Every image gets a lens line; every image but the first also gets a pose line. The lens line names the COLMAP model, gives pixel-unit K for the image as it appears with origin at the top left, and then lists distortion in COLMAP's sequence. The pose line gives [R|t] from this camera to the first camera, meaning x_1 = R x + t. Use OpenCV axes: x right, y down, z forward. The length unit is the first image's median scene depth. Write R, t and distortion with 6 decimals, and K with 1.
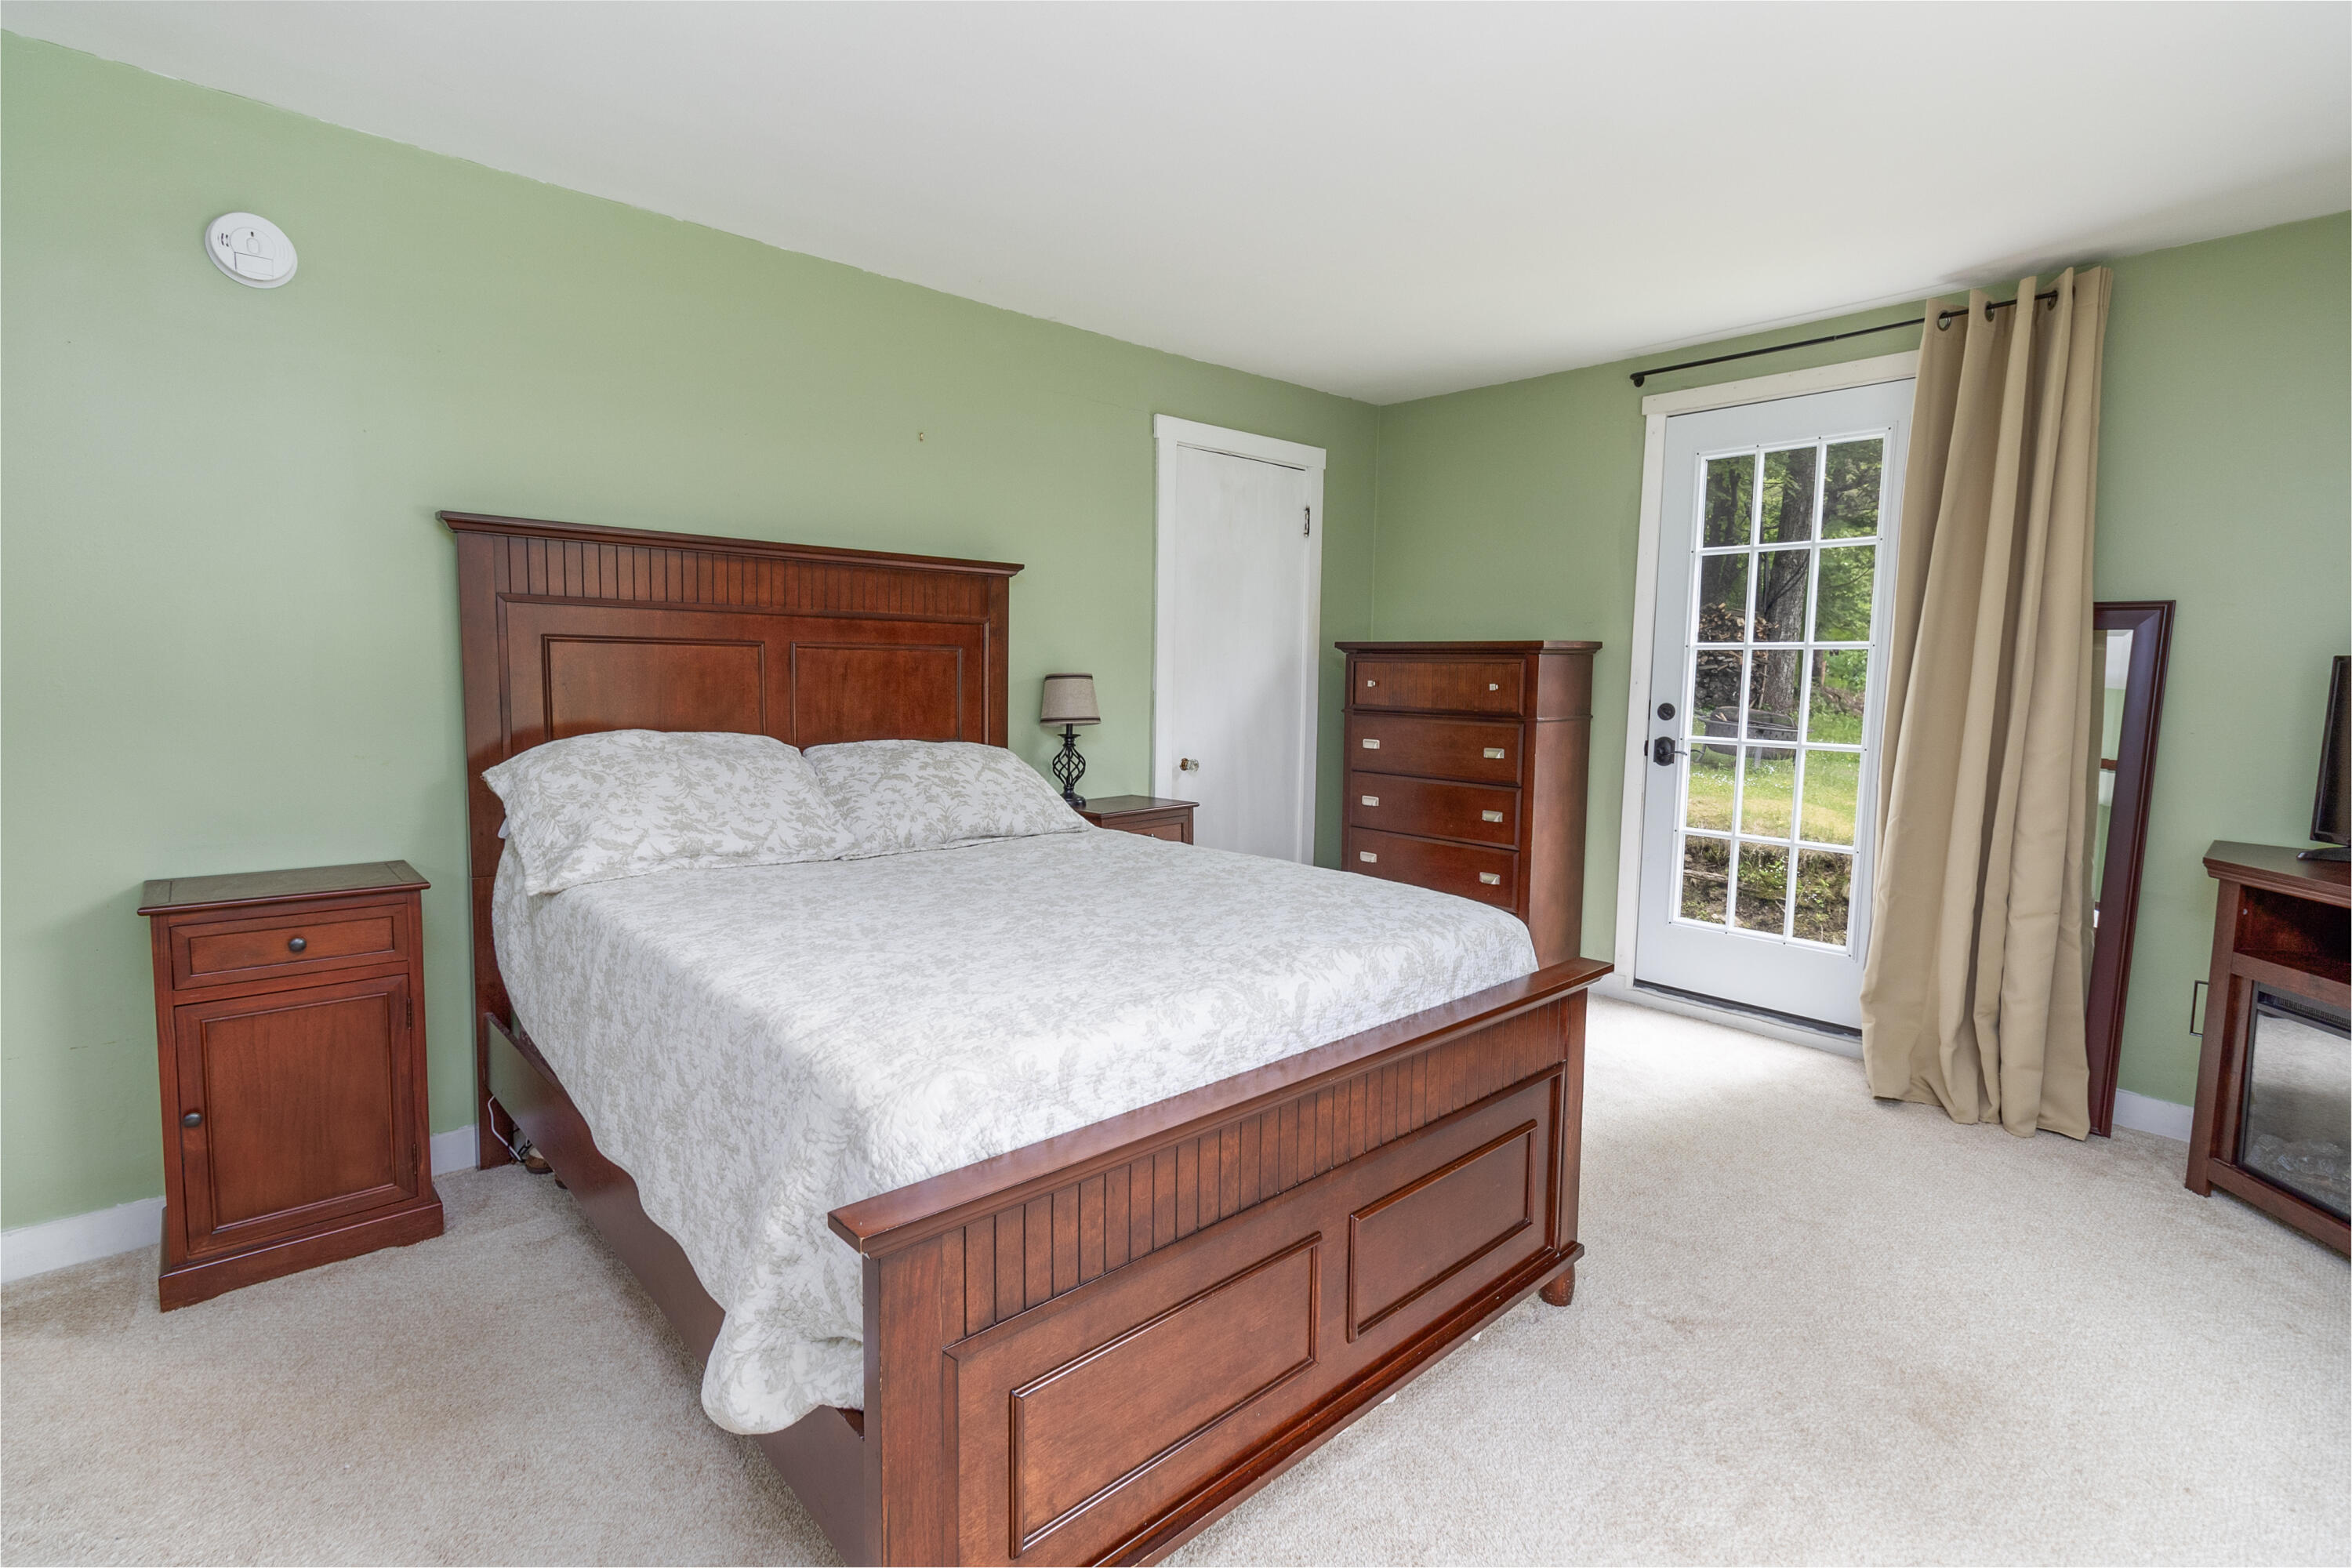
lens RADIAL K [[1079.1, 0, 1178.4], [0, 1079.1, 774.5], [0, 0, 1]] dist [0.003207, -0.001351]
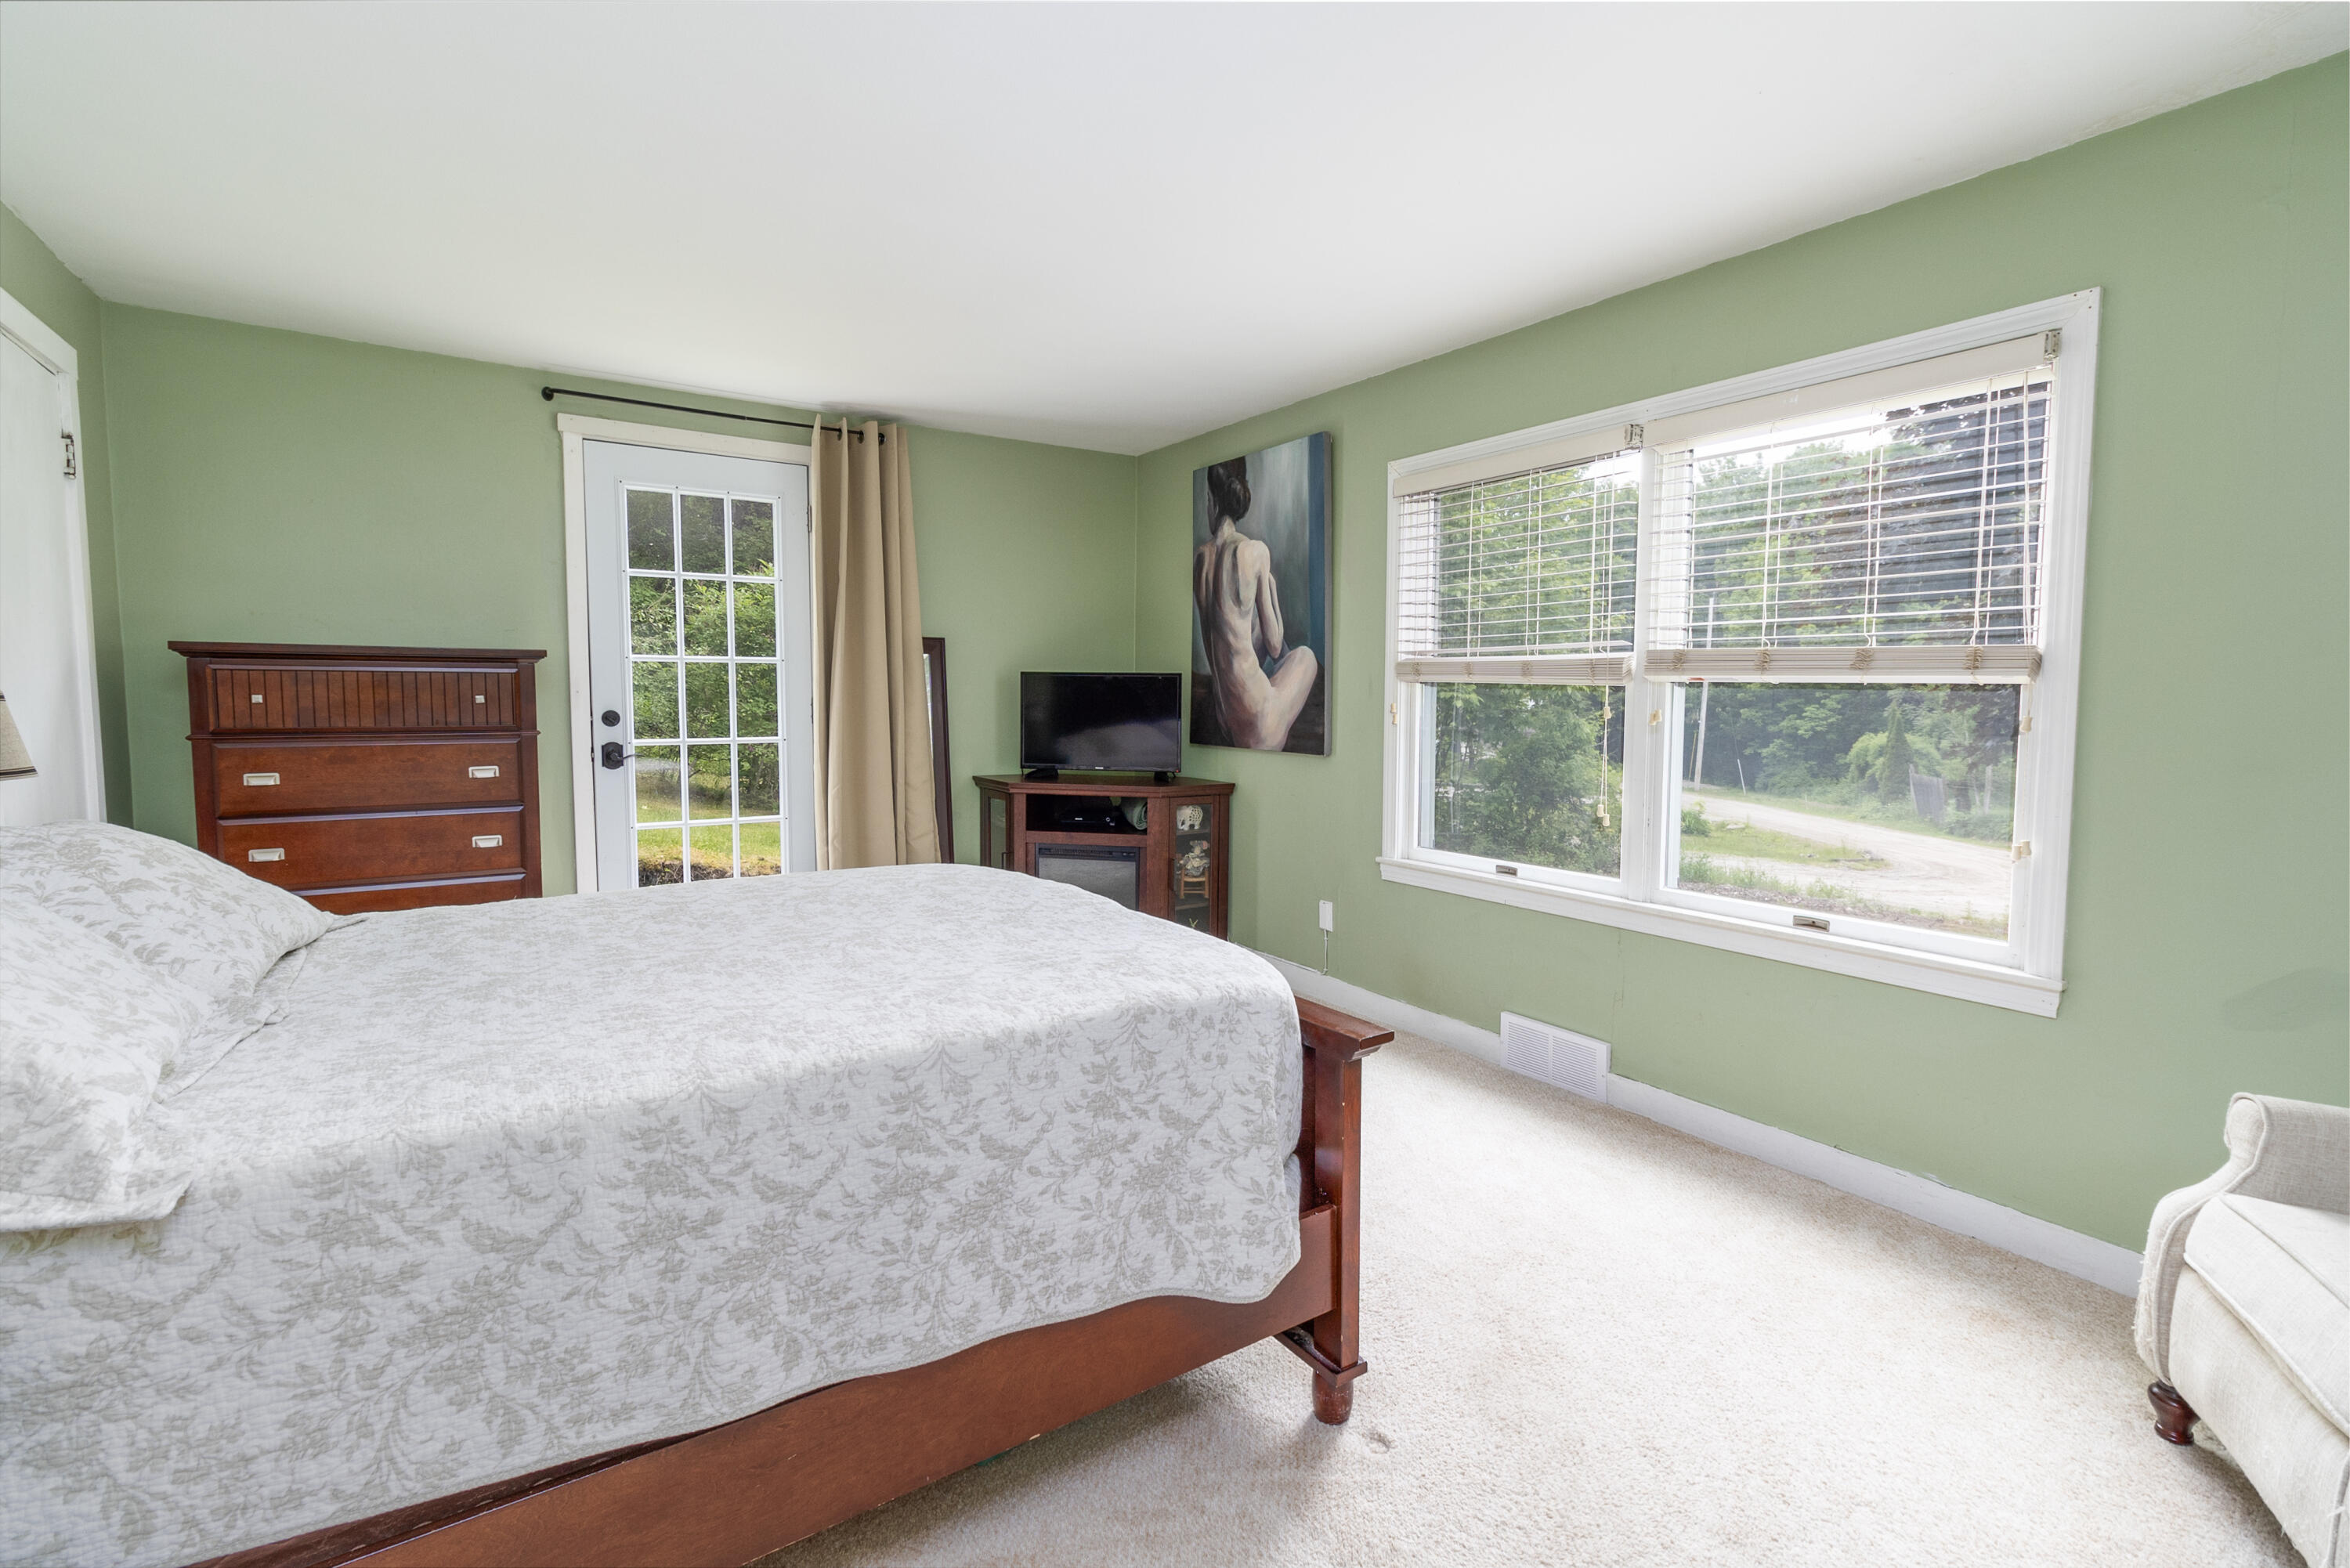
lens RADIAL K [[1078.1, 0, 1171.1], [0, 1078.1, 791.4], [0, 0, 1]] dist [0.003207, -0.001351]
pose [[0.154466, -0.103837, 0.982526, -0.528002], [0.094167, 0.991482, 0.089979, -0.031284], [-0.983500, 0.078623, 0.162928, 0.292052]]
